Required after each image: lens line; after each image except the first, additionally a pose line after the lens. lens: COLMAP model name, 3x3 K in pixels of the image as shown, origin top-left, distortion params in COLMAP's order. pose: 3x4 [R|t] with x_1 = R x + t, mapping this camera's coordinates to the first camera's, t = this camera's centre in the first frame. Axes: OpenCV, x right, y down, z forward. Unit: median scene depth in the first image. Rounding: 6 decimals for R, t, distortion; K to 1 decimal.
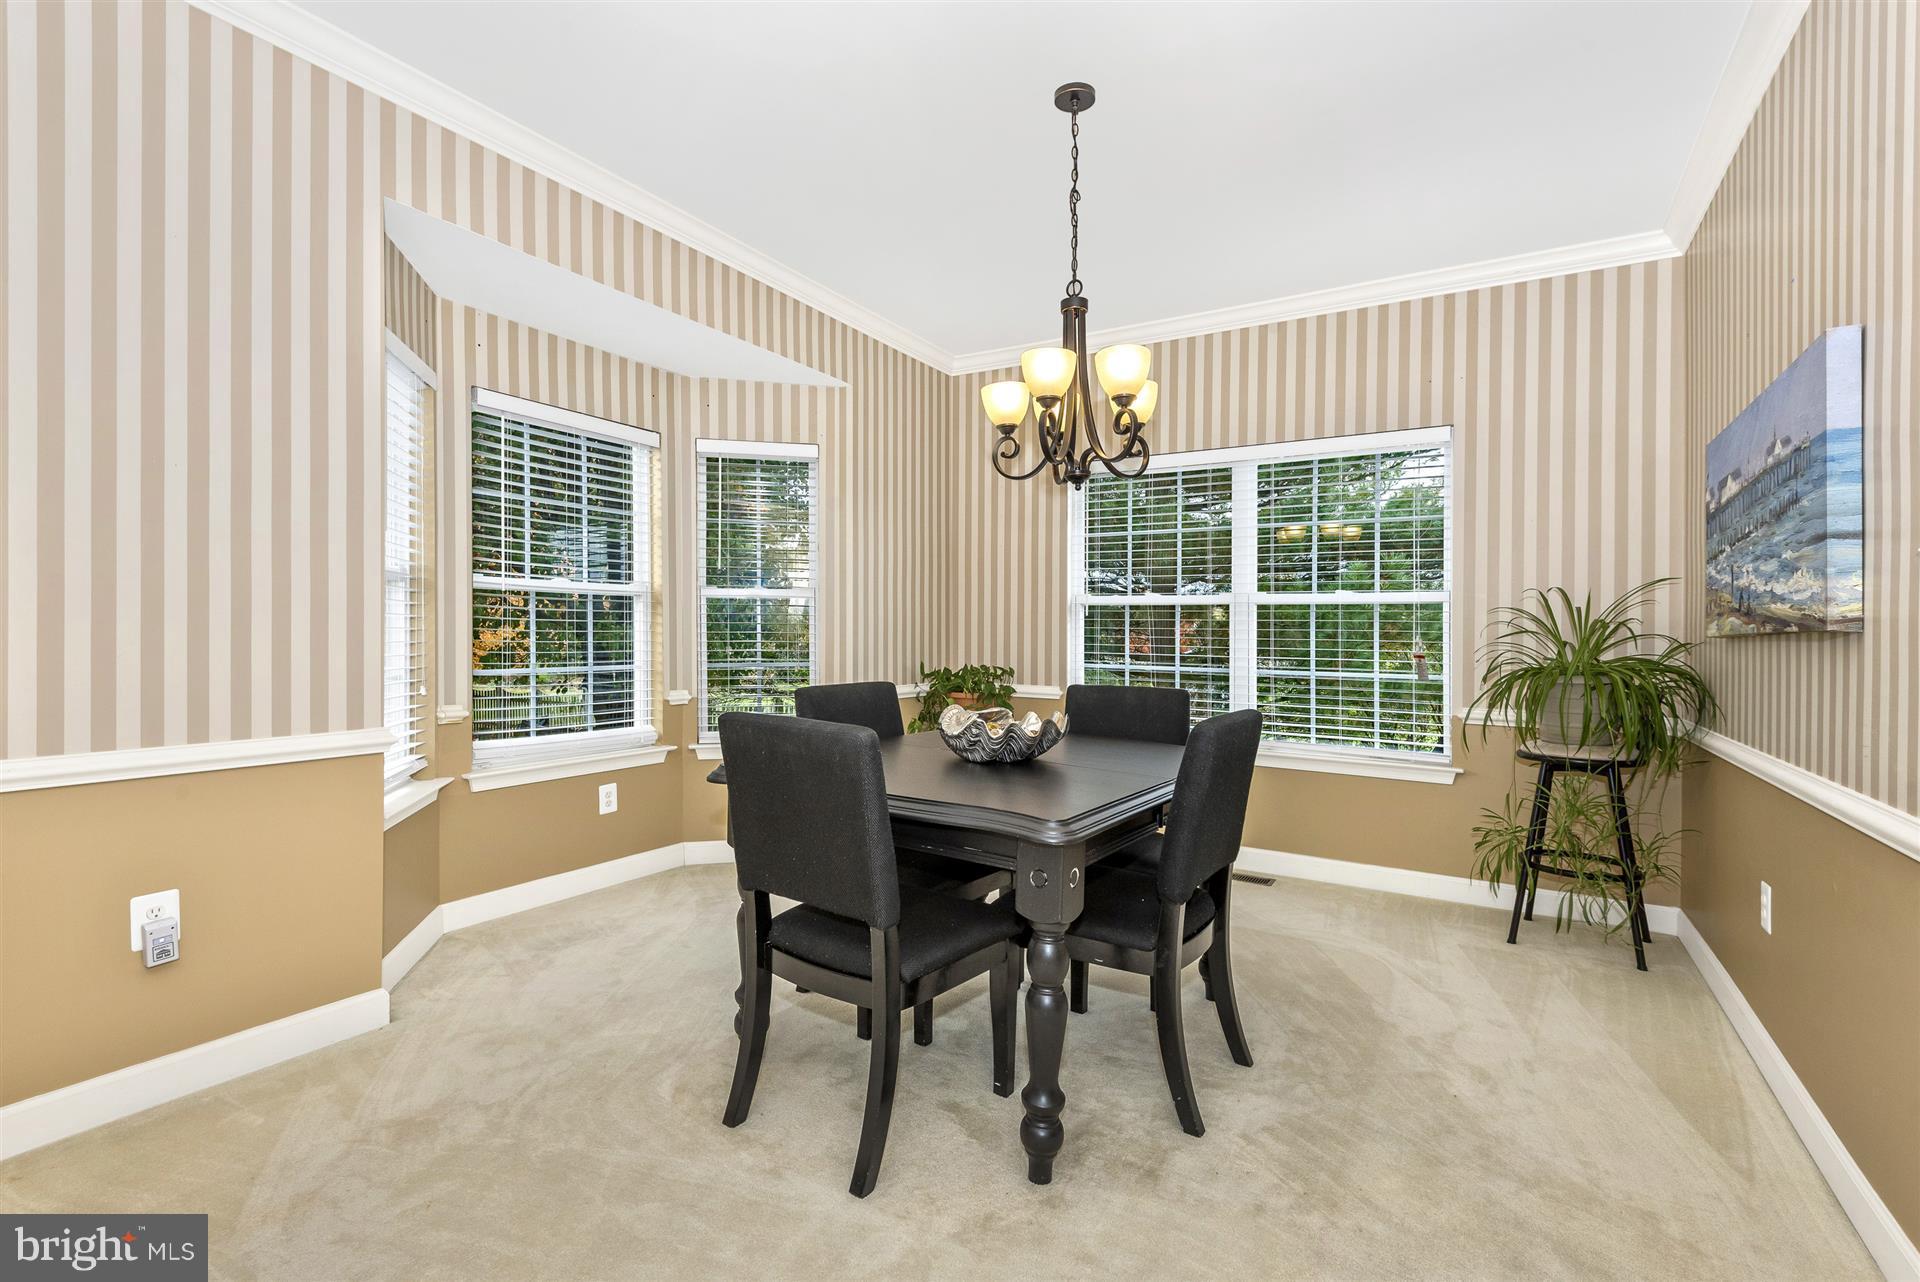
lens RADIAL K [[871.2, 0, 958.1], [0, 871.2, 634.3], [0, 0, 1]] dist [0.015206, -0.005363]
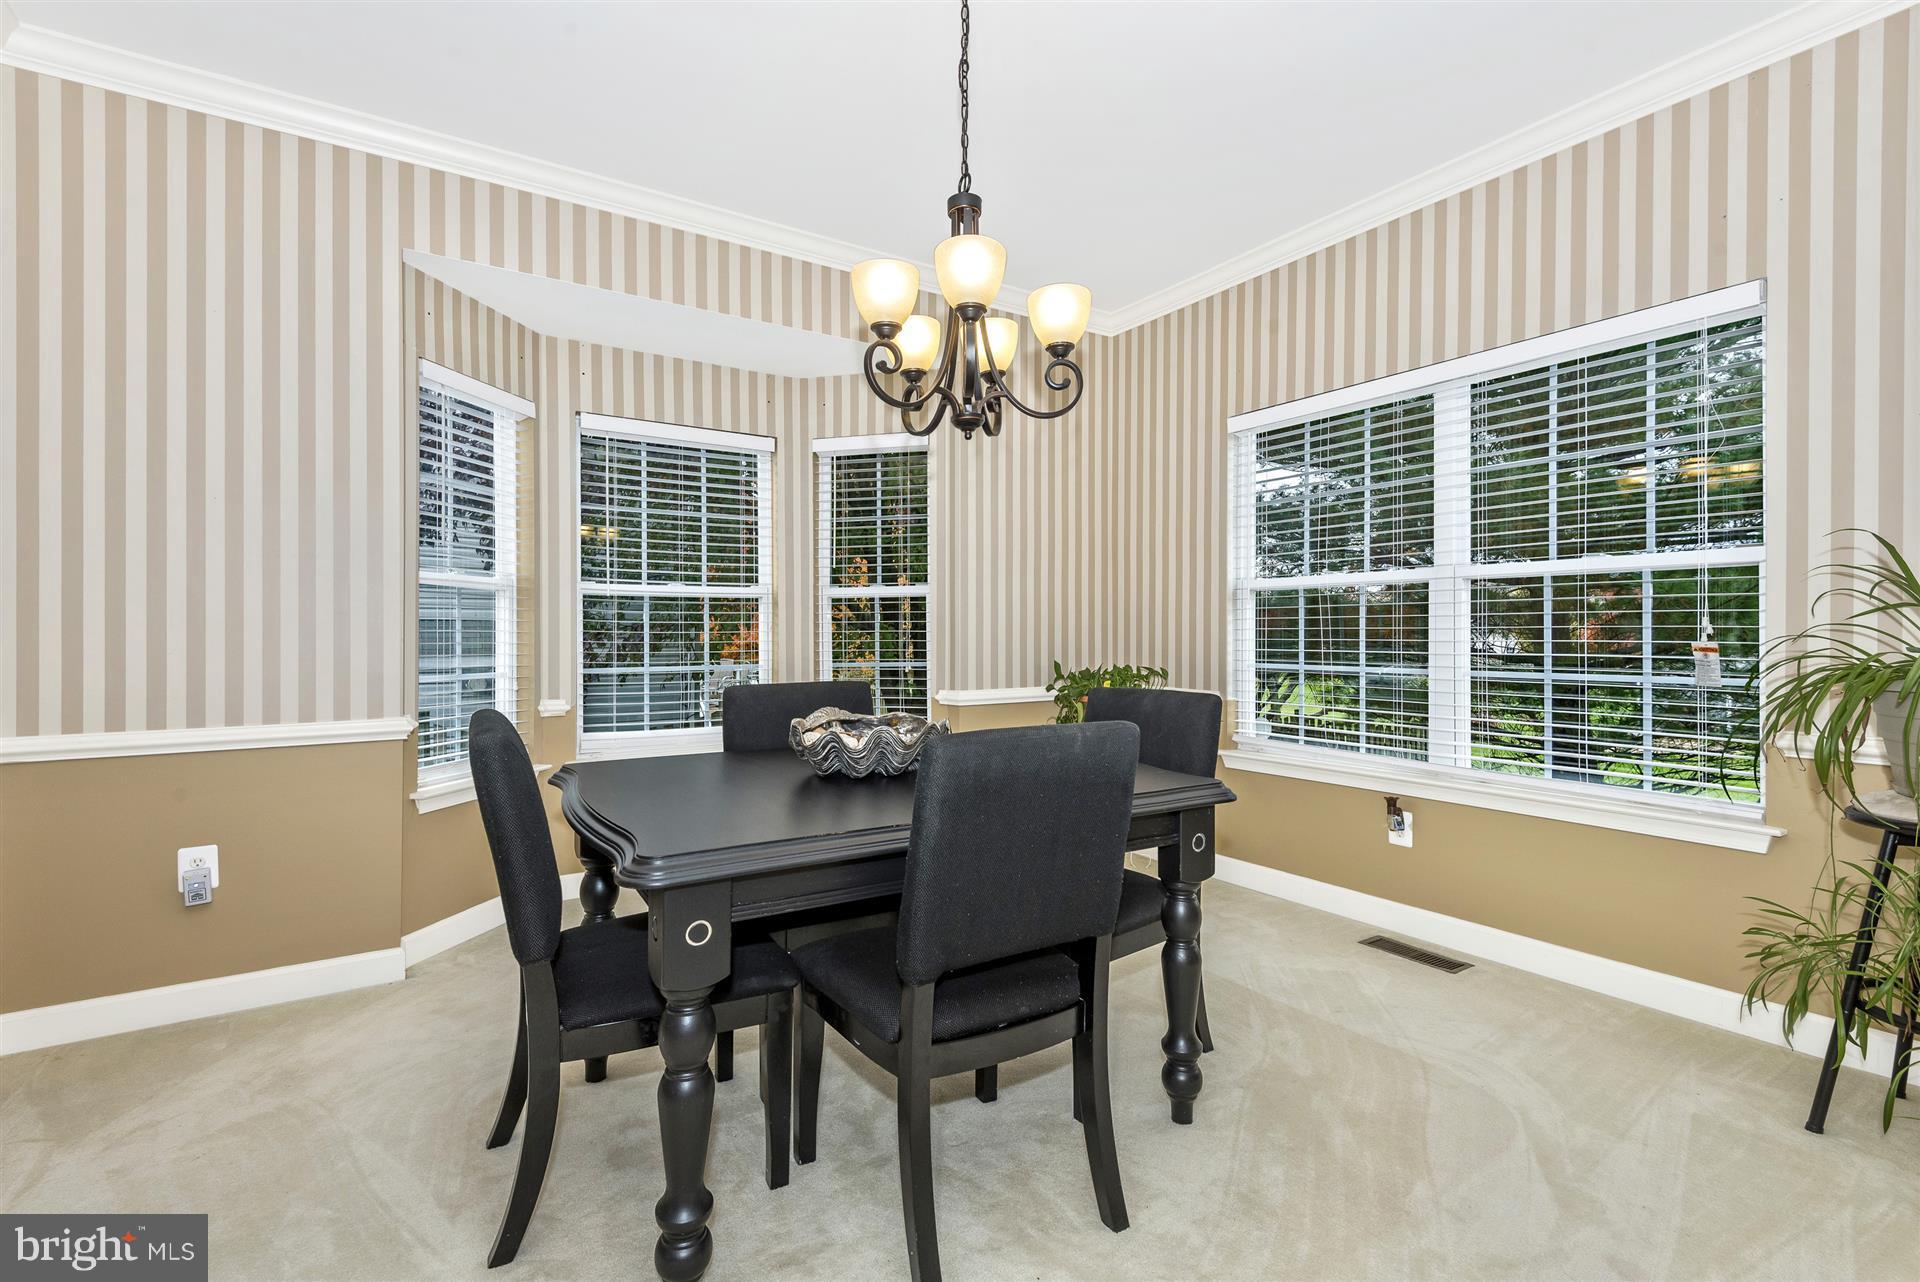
lens RADIAL K [[871.2, 0, 962.8], [0, 871.2, 644.4], [0, 0, 1]] dist [0.015206, -0.005363]
pose [[0.902856, -0.012501, -0.429761, 0.350206], [0.014682, 0.999891, 0.001758, 0.014626], [0.429692, -0.007897, 0.902941, 0.209998]]
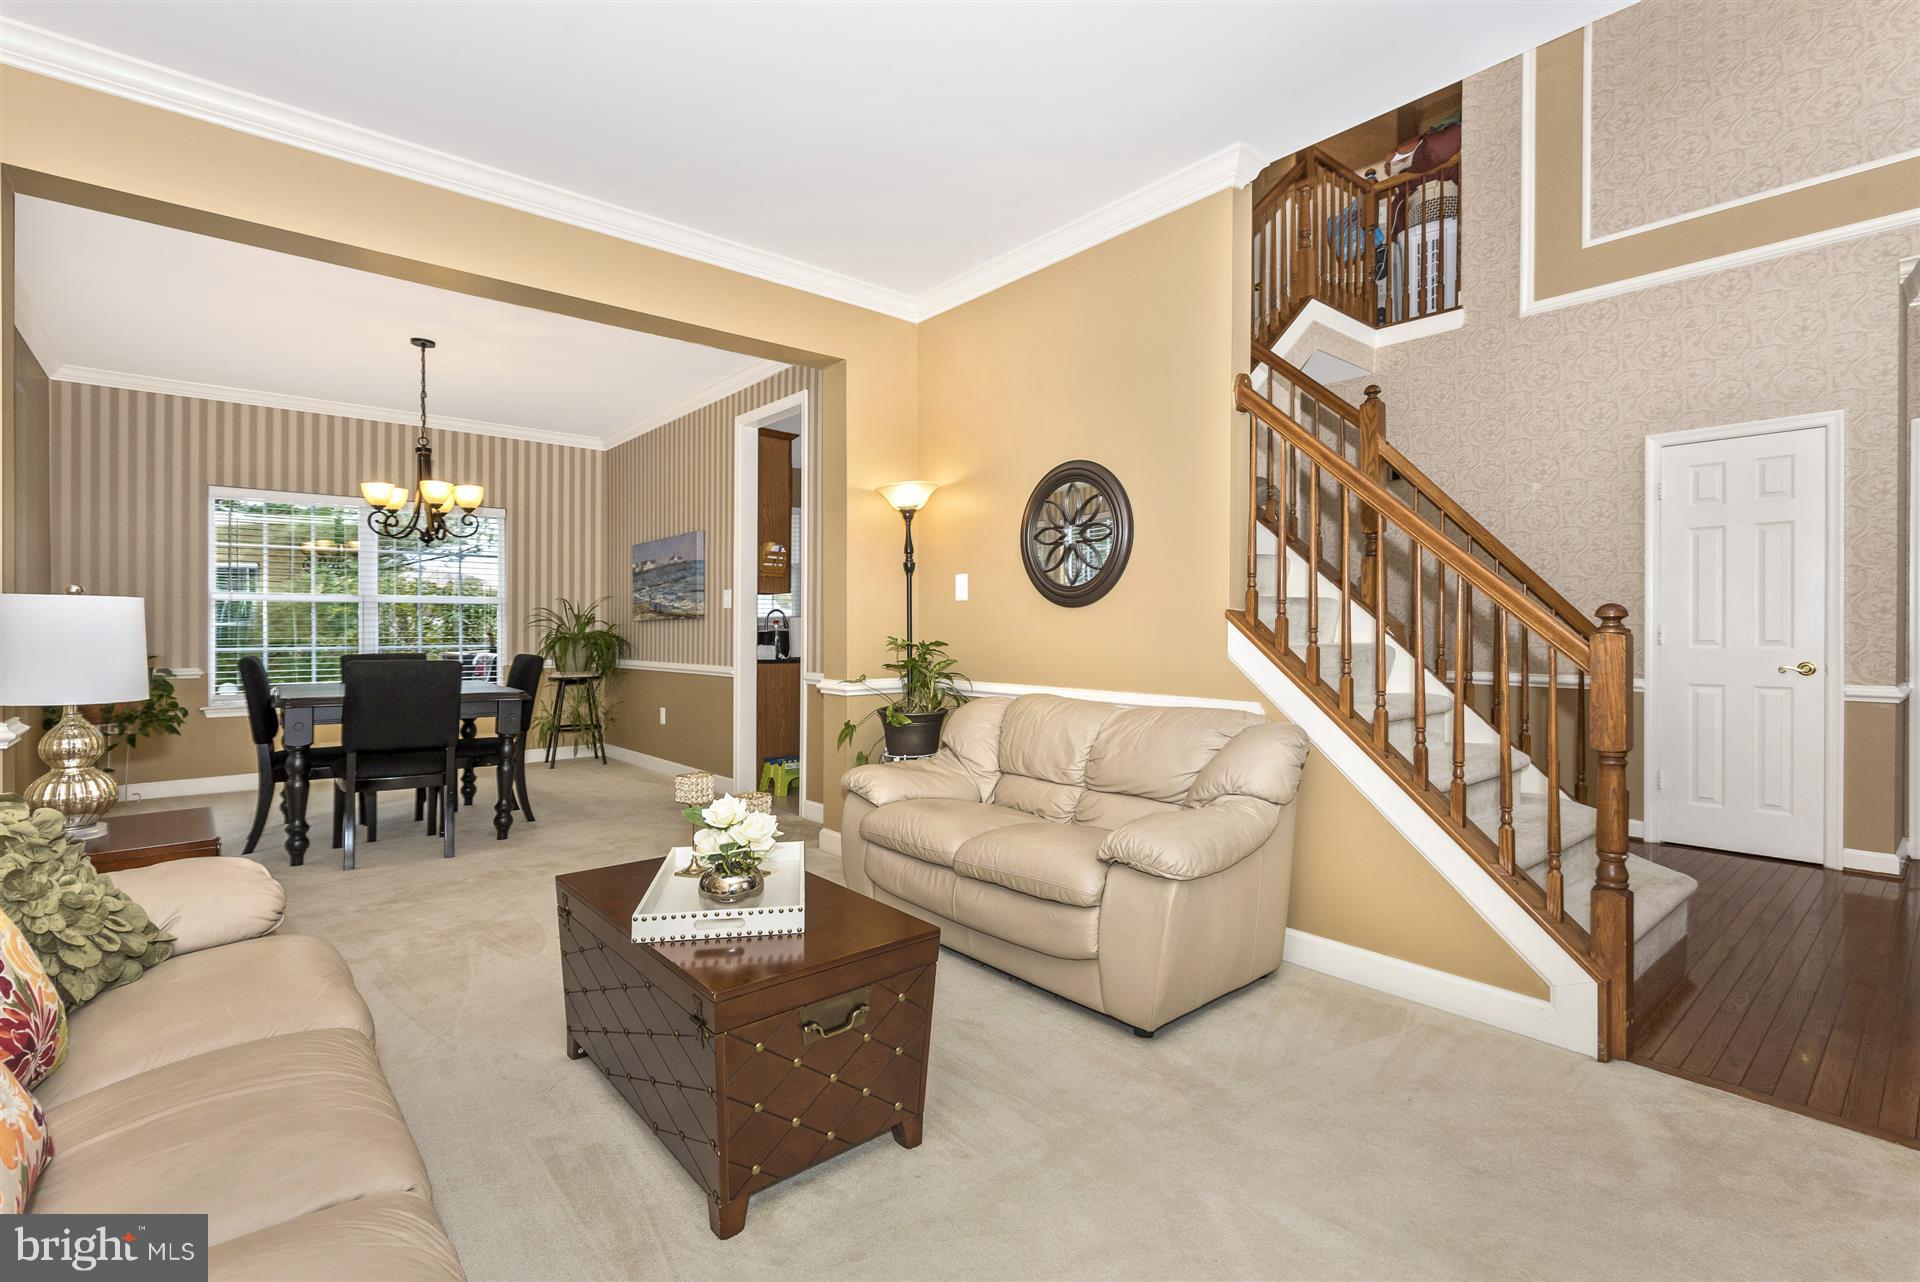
lens RADIAL K [[871.2, 0, 963.3], [0, 871.2, 629.2], [0, 0, 1]] dist [0.015206, -0.005363]
pose [[0.285823, -0.022153, 0.958026, -1.047936], [0.009379, 0.999750, 0.020319, -0.011533], [-0.958236, 0.003178, 0.285959, -0.513085]]
